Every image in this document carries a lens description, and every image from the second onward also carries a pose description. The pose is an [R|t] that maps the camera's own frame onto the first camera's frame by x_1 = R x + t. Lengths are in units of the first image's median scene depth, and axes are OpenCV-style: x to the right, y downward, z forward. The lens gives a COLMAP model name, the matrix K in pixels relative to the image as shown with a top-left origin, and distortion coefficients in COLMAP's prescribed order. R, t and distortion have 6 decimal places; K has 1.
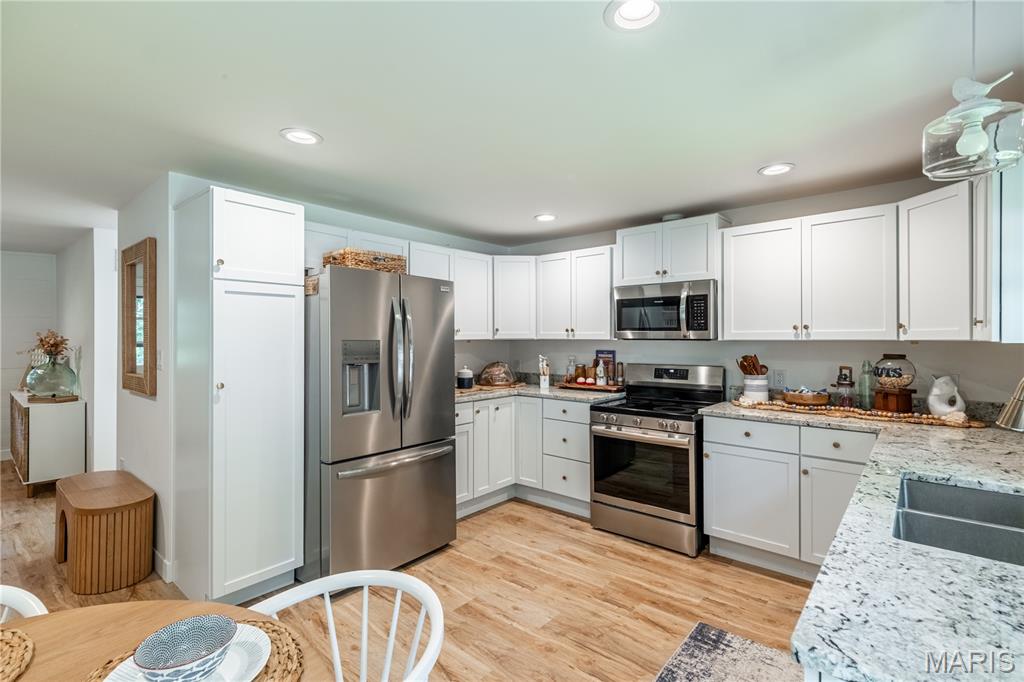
lens RADIAL K [[470.4, 0, 512.7], [0, 470.4, 338.7], [0, 0, 1]] dist [0.008559, -0.000013]
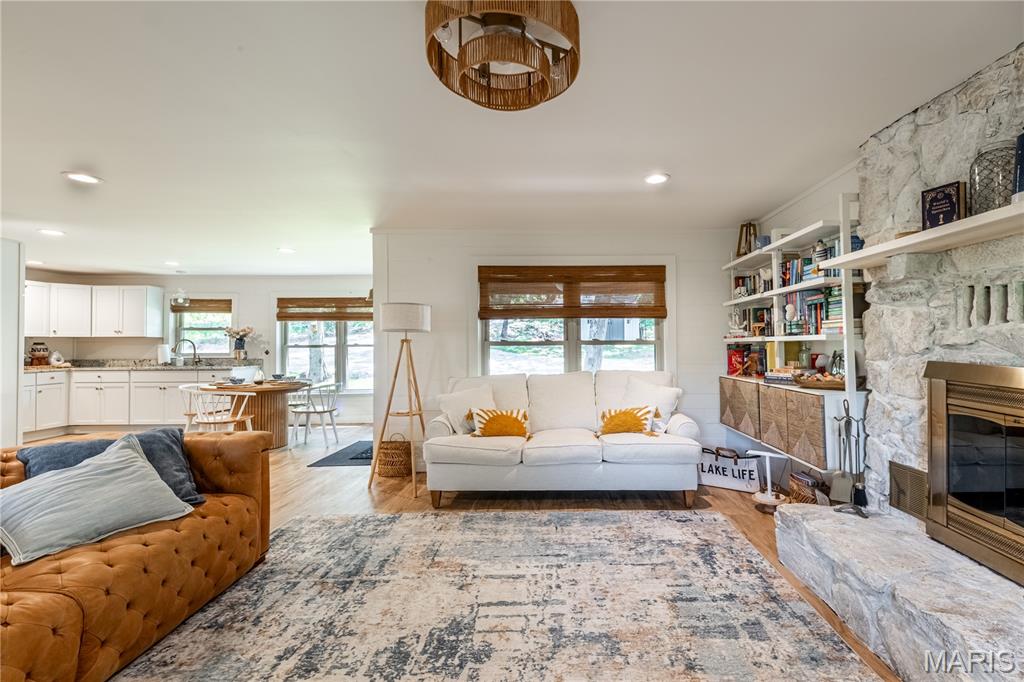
lens RADIAL K [[445.0, 0, 566.3], [0, 445.0, 335.6], [0, 0, 1]] dist [0.008827, -0.002642]
pose [[-0.668797, 0.016836, 0.743254, -2.291925], [0.007647, 0.999846, -0.015768, 0.044749], [-0.743405, -0.004862, -0.668823, 0.440377]]
